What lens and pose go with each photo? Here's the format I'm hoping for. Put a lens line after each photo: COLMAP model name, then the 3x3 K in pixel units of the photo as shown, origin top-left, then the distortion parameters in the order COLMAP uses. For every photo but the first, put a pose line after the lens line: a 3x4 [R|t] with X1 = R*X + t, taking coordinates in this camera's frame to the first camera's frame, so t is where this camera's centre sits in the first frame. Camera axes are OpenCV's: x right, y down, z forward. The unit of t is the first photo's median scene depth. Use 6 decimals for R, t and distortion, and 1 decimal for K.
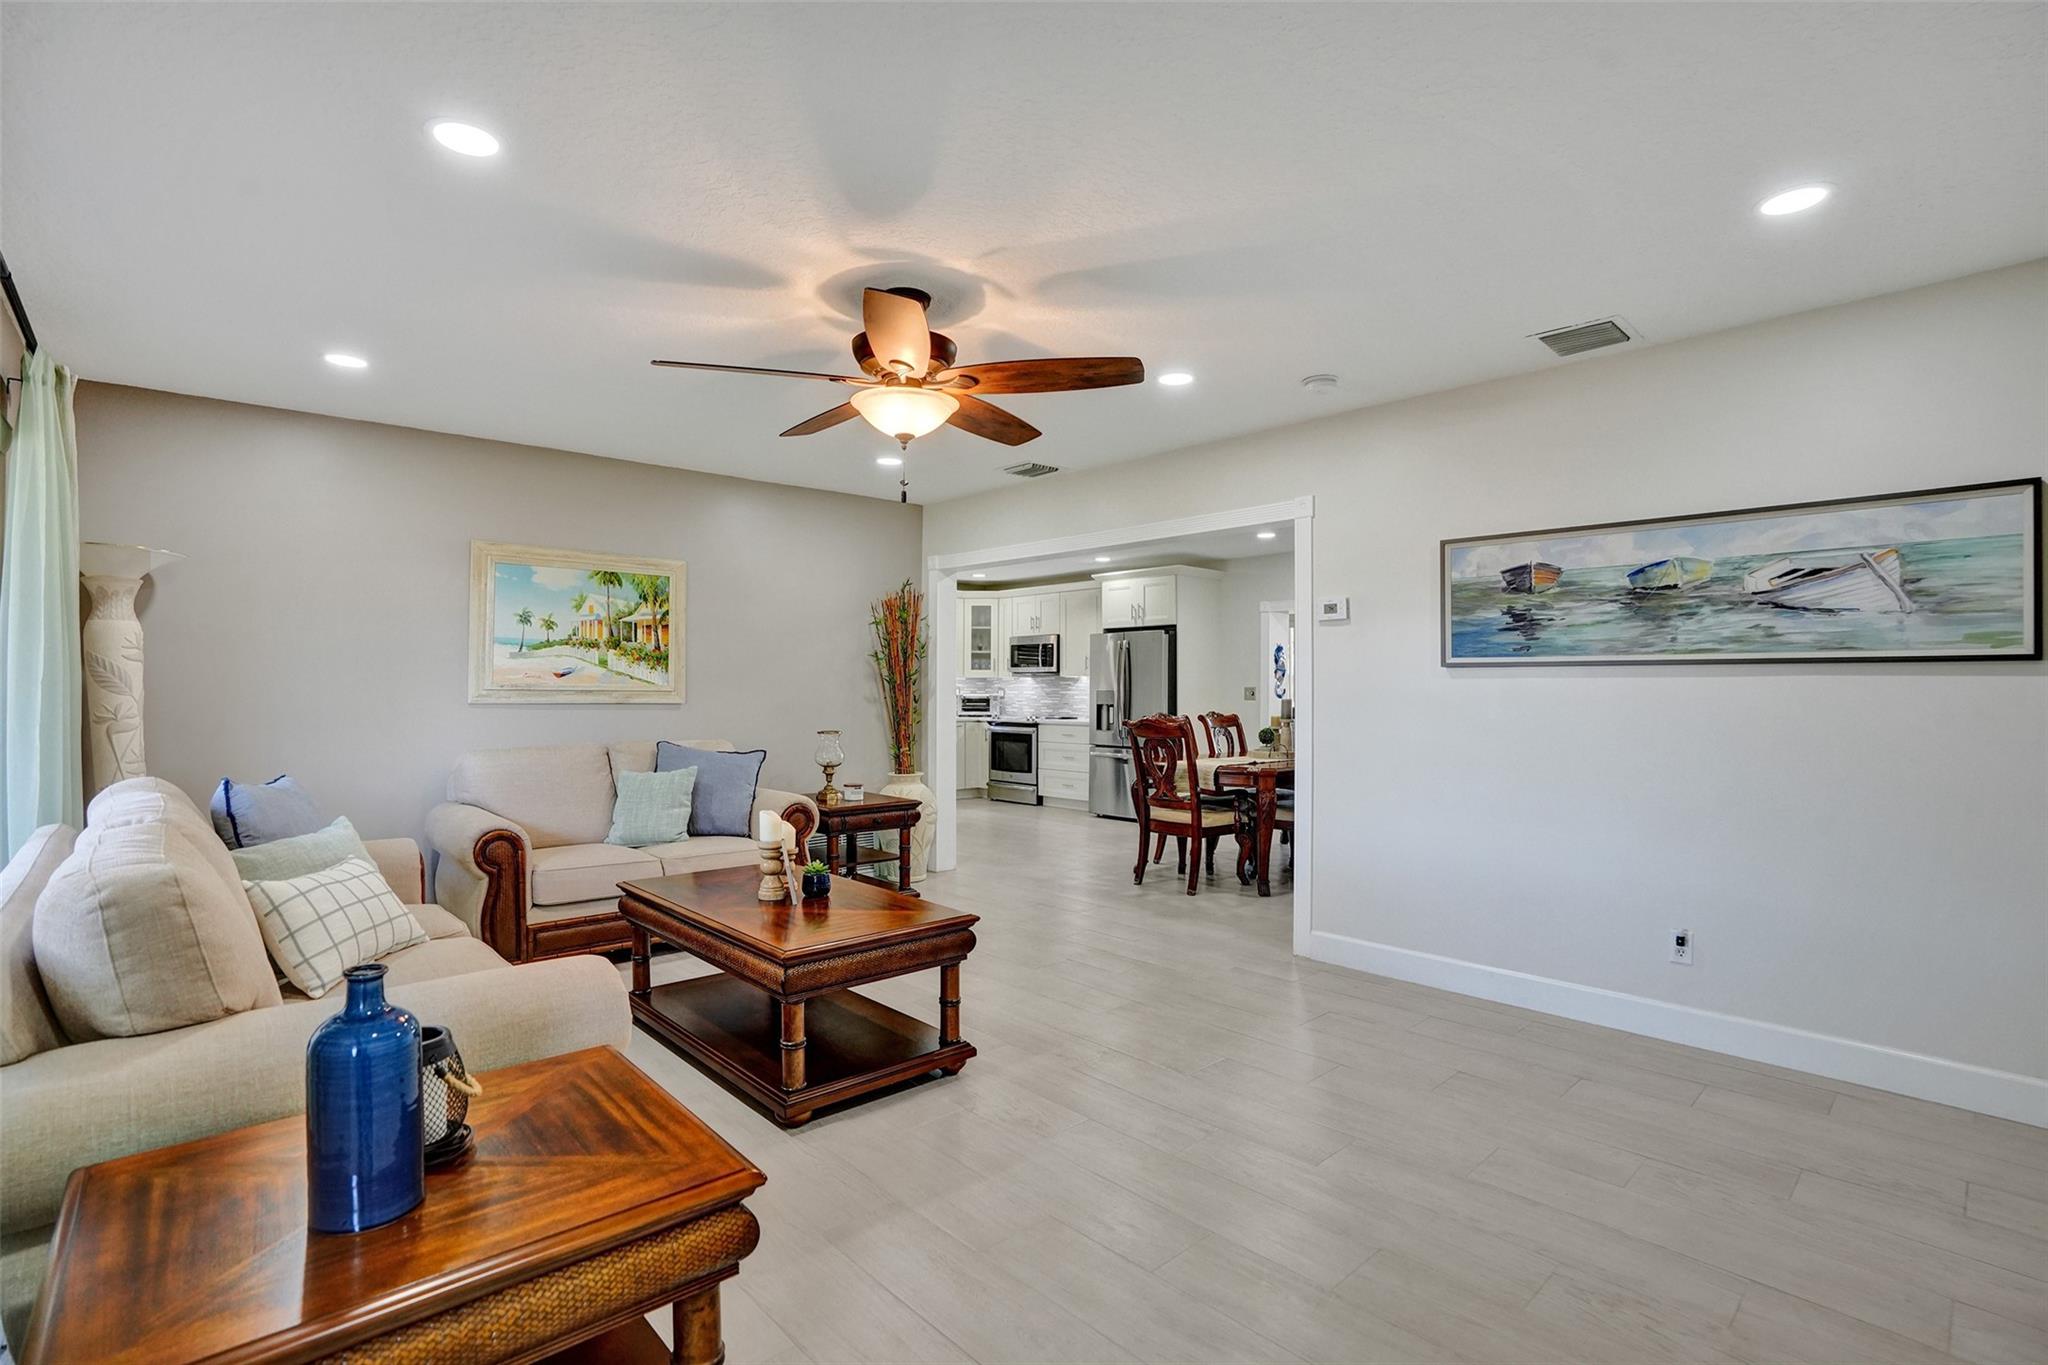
lens RADIAL K [[962.6, 0, 1024.0], [0, 962.6, 682.5], [0, 0, 1]] dist [-0.055011, 0.024182]
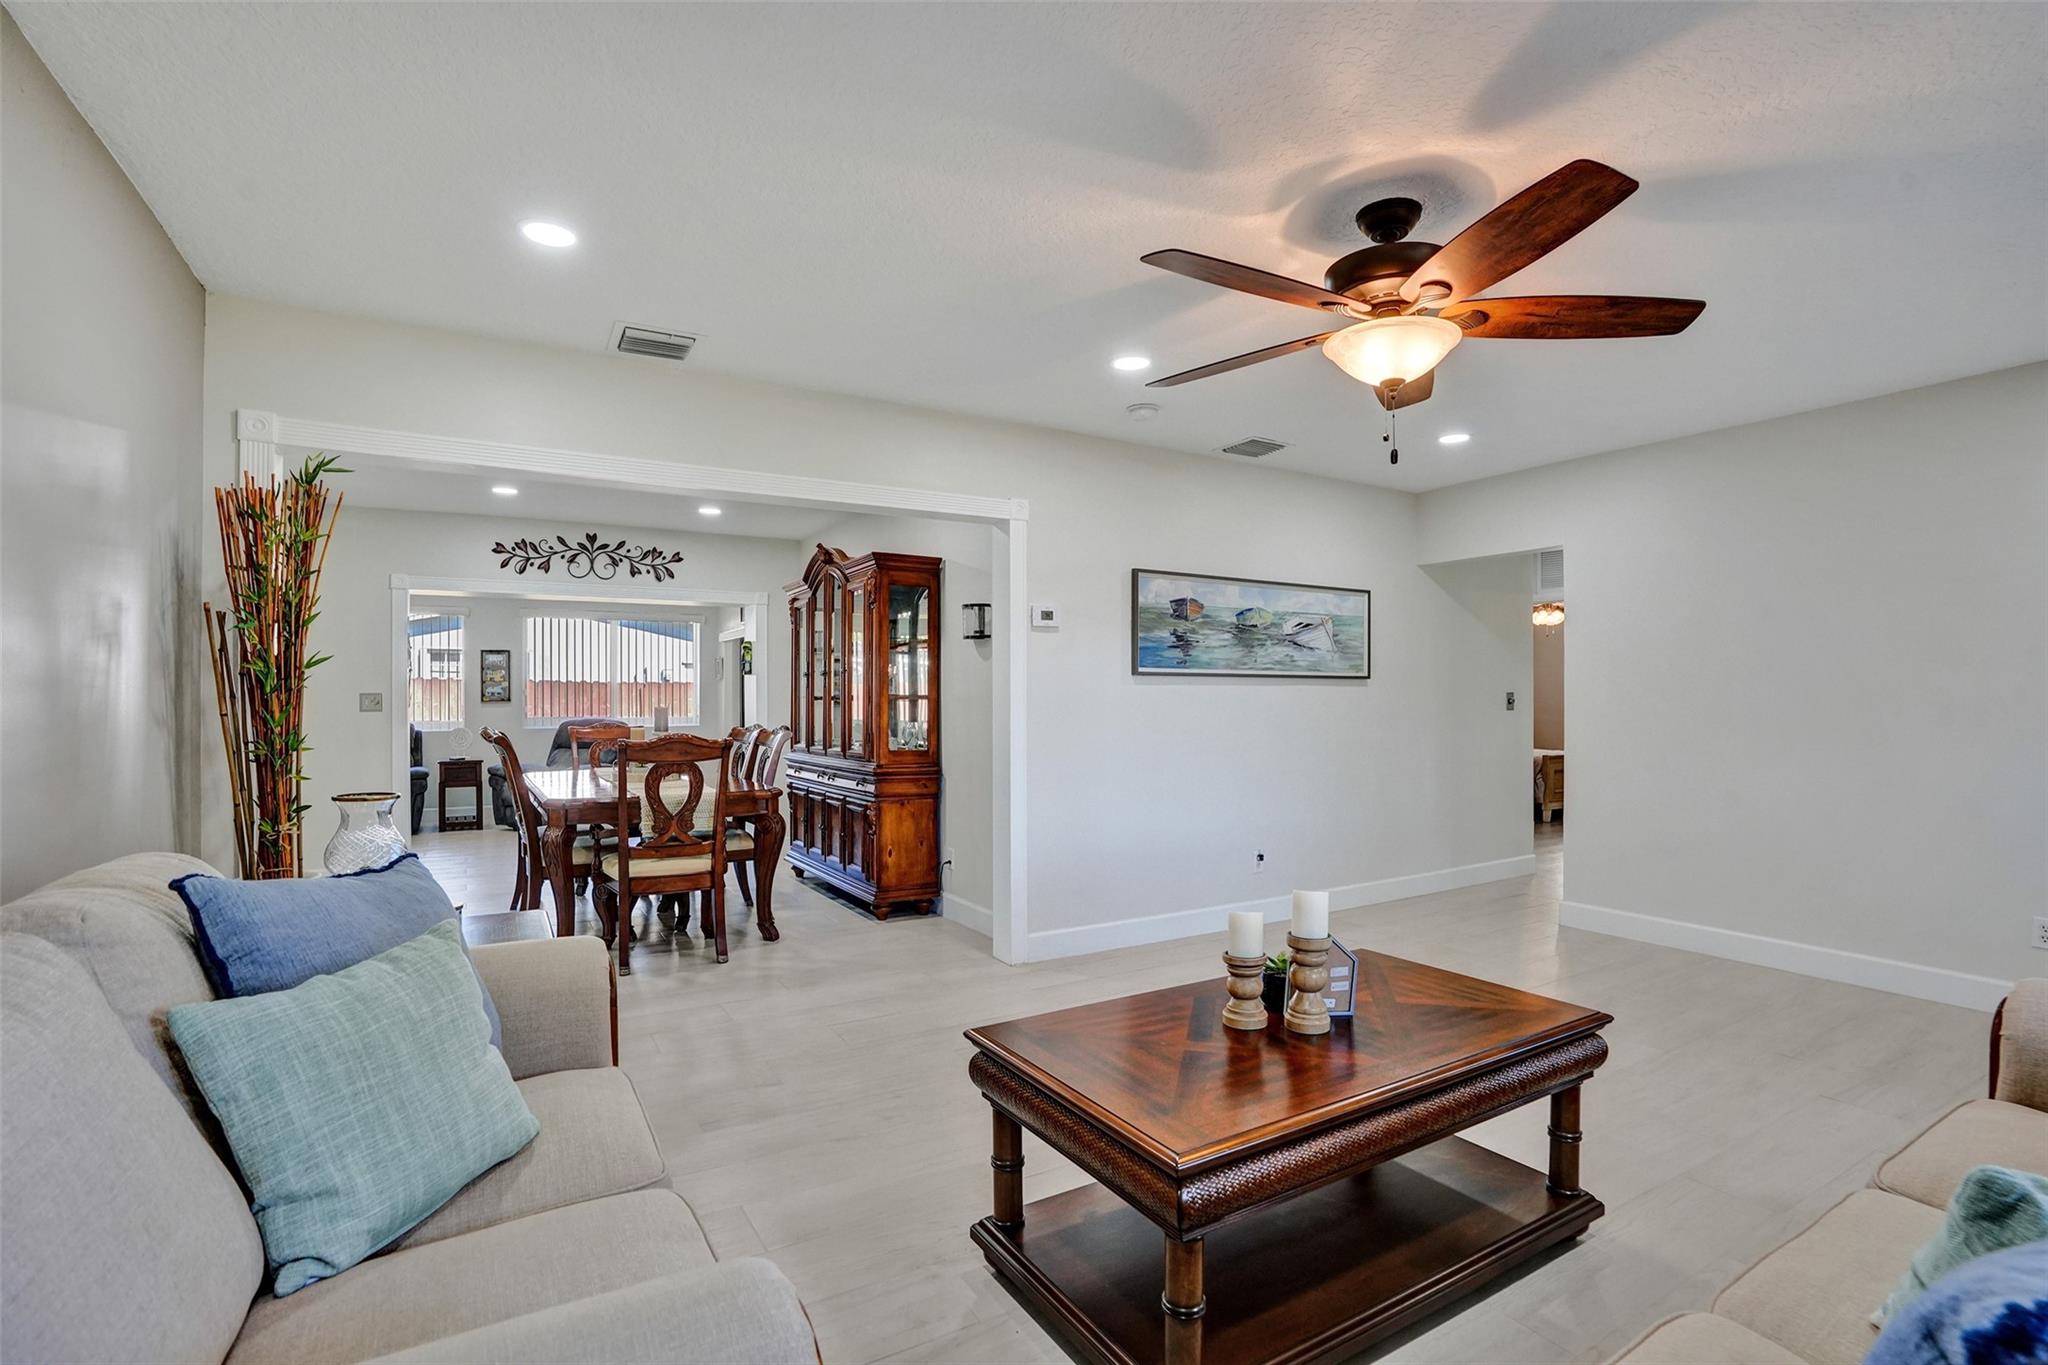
lens RADIAL K [[949.7, 0, 1012.4], [0, 949.7, 701.2], [0, 0, 1]] dist [-0.076031, 0.032313]
pose [[0.208988, -0.007262, 0.977891, -0.730542], [-0.003763, 0.999959, 0.008230, 0.006809], [-0.977911, -0.005400, 0.208952, 0.884436]]
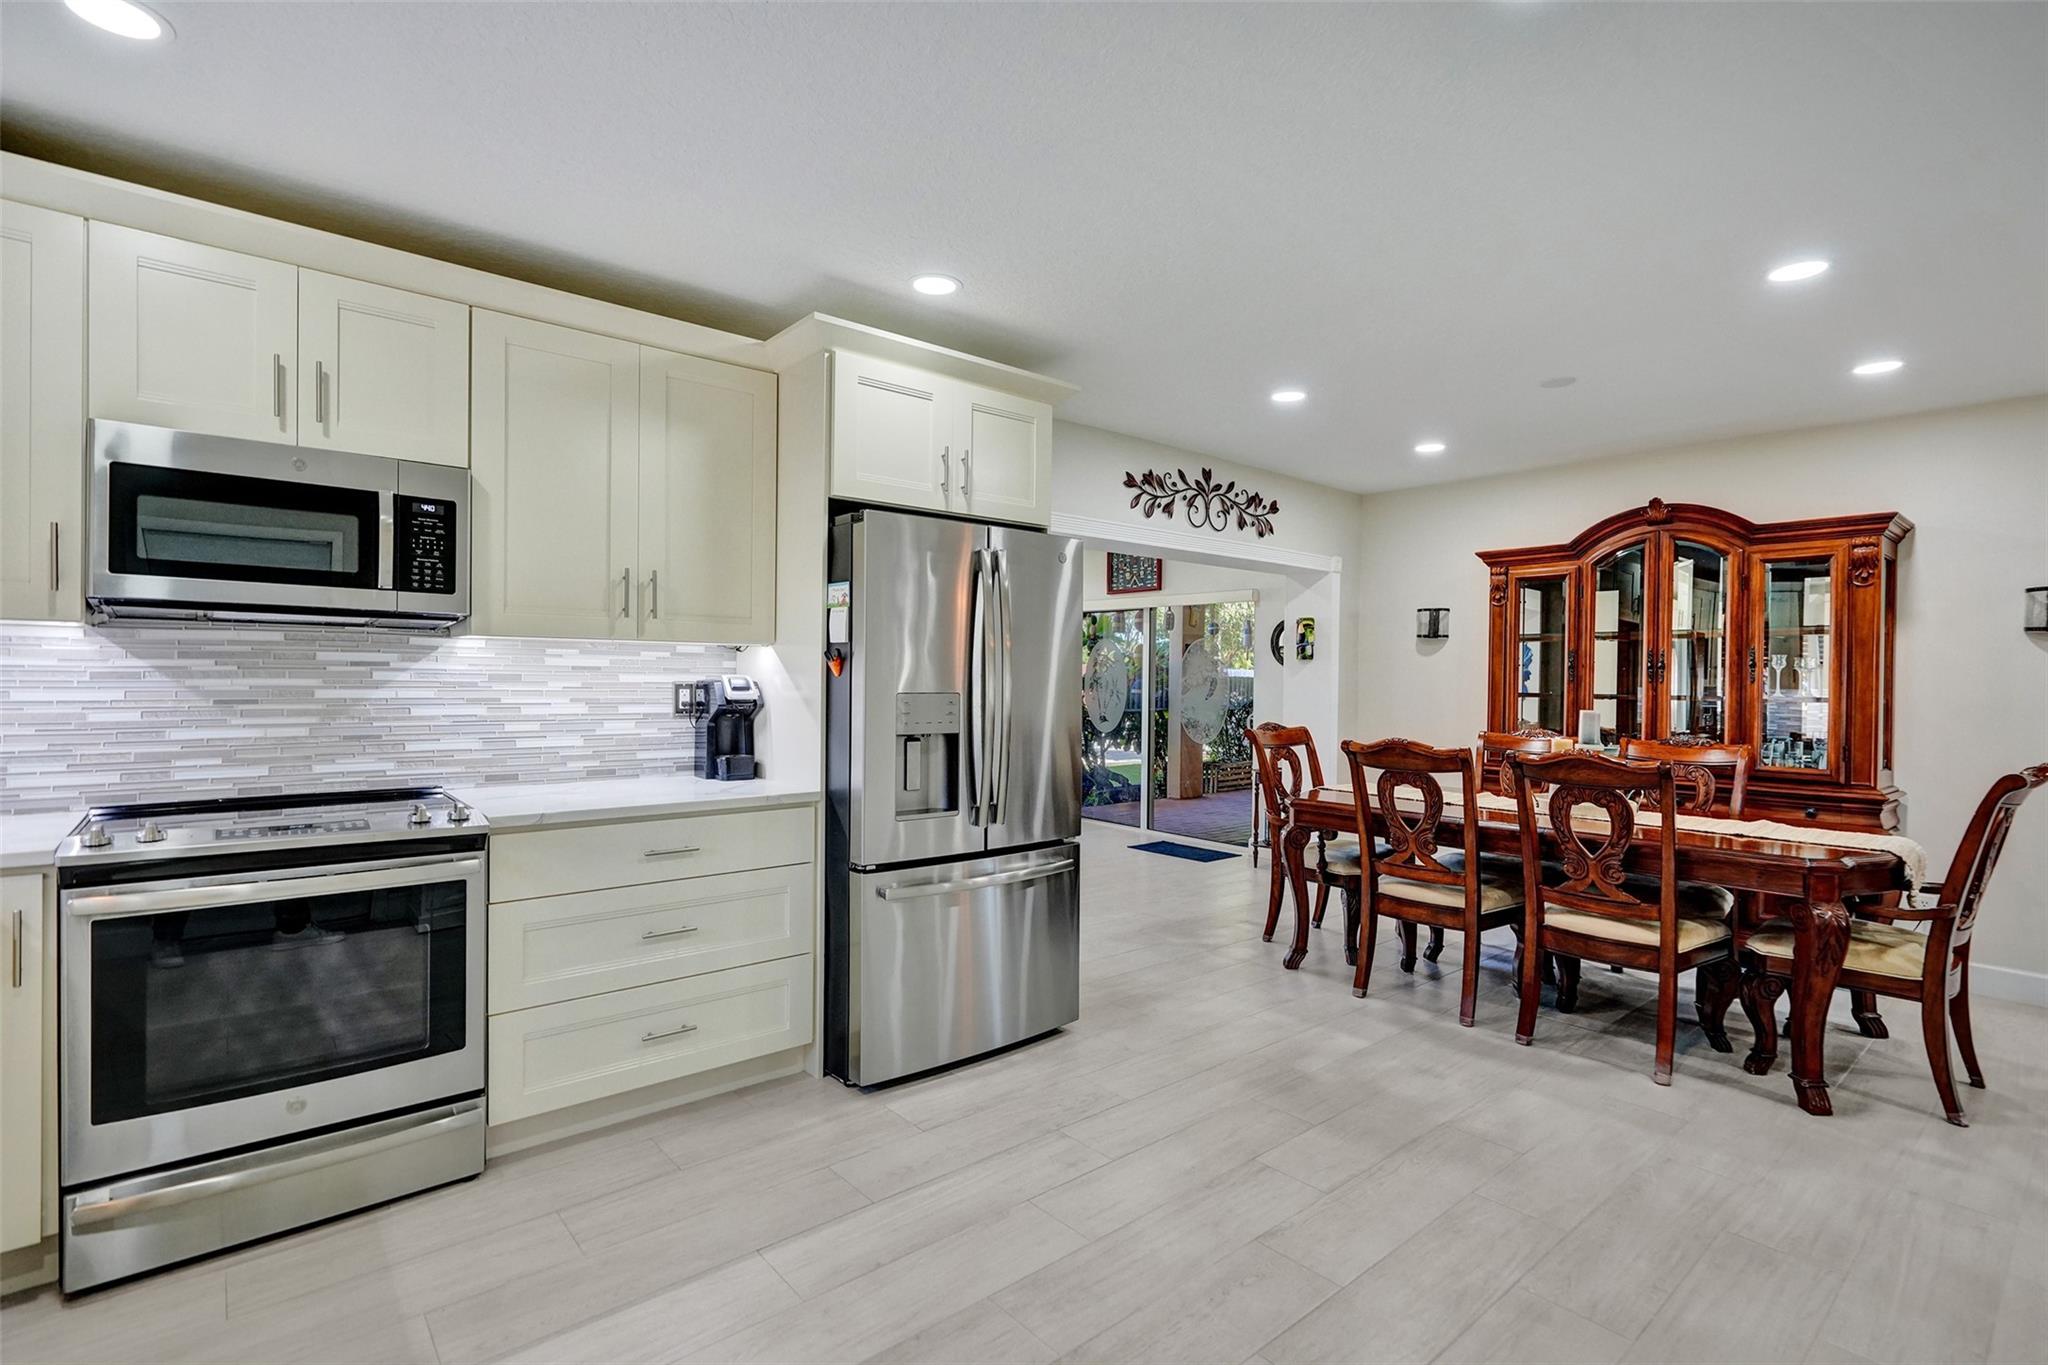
lens RADIAL K [[962.6, 0, 1024.0], [0, 962.6, 682.5], [0, 0, 1]] dist [-0.055011, 0.024182]
pose [[0.038328, -0.011102, 0.999204, -0.547992], [-0.021074, 0.999707, 0.011916, 0.000710], [-0.999043, -0.021514, 0.038083, 2.211066]]
